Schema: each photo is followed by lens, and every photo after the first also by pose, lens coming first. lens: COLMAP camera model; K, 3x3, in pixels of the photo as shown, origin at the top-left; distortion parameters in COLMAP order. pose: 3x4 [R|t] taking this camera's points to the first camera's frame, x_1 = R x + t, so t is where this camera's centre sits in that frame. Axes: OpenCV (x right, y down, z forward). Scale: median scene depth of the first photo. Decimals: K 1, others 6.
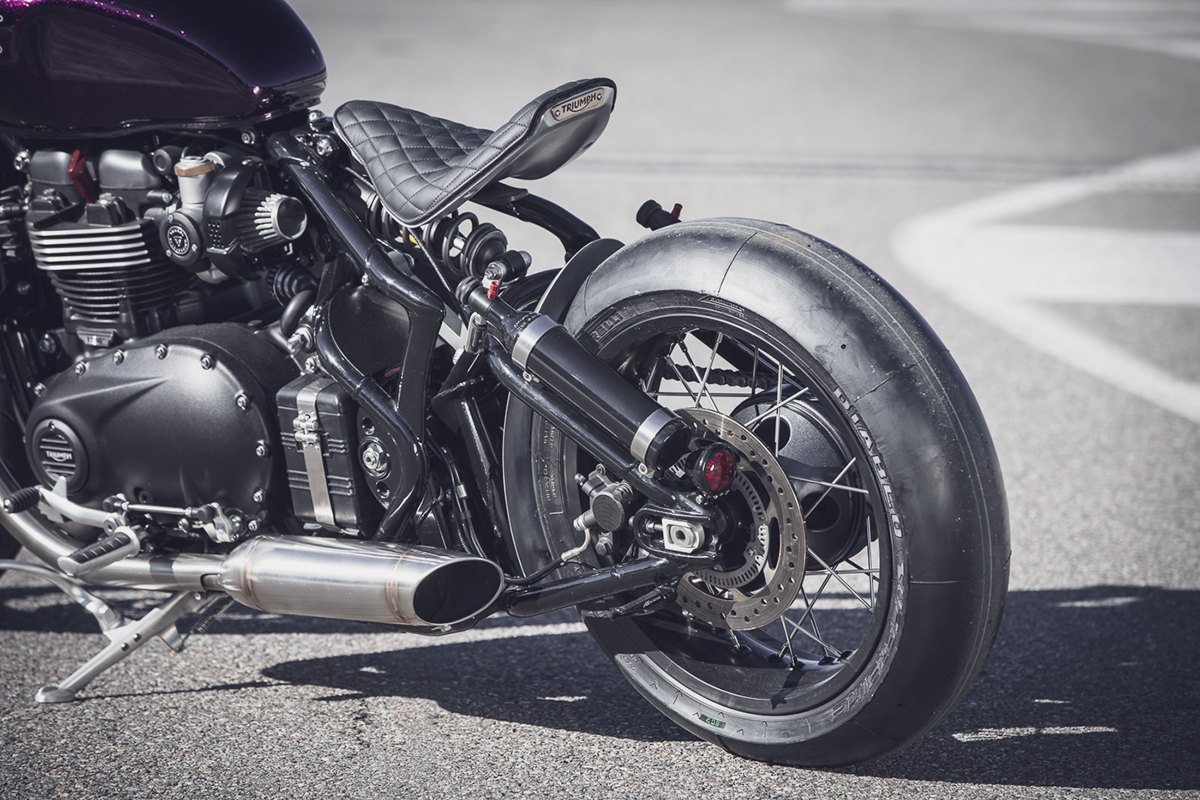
lens RADIAL K [[5800.0, 0, 602.8], [0, 5800.0, 401.0], [0, 0, 1]] dist [1.005955, 0.000000]
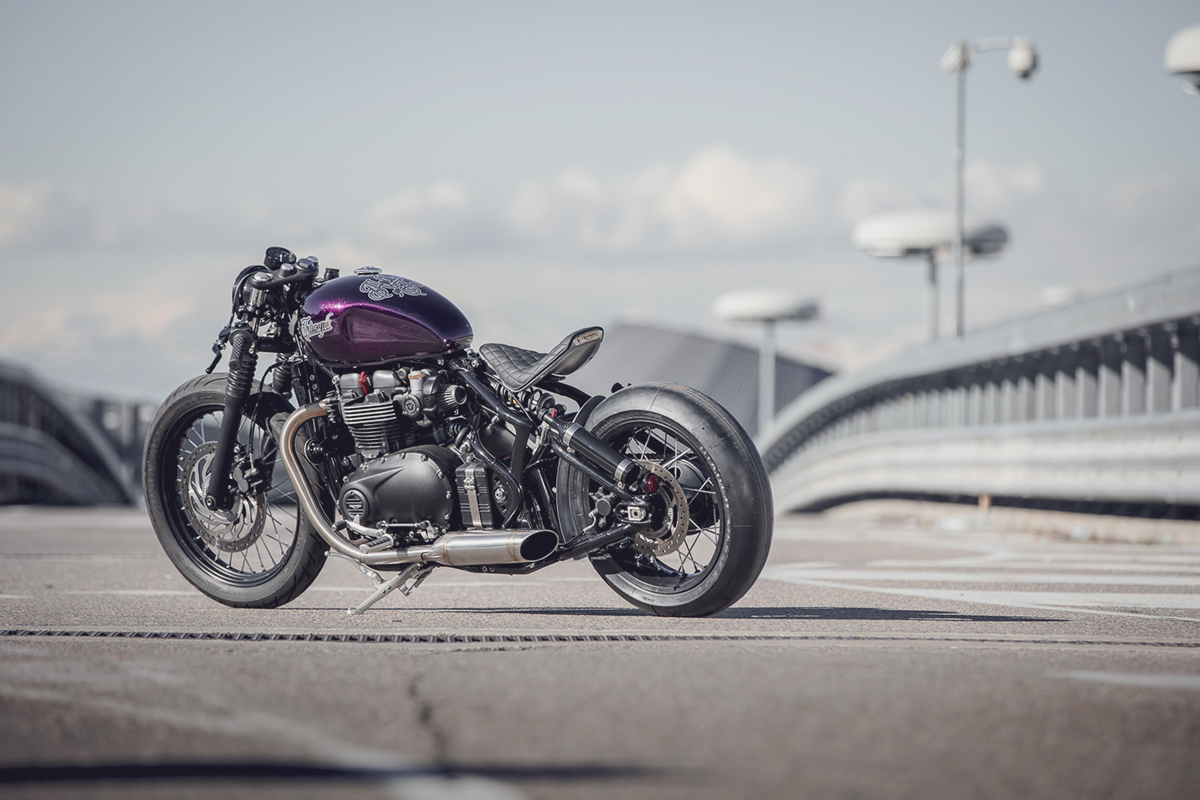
lens RADIAL K [[7280.7, 0, 599.2], [0, 7280.7, 399.7], [0, 0, 1]] dist [1.423346, 0.000000]
pose [[0.999225, -0.010314, 0.037985, -0.109193], [0.014882, 0.992415, -0.122028, 0.325547], [-0.036439, 0.122499, 0.991800, -1.872792]]
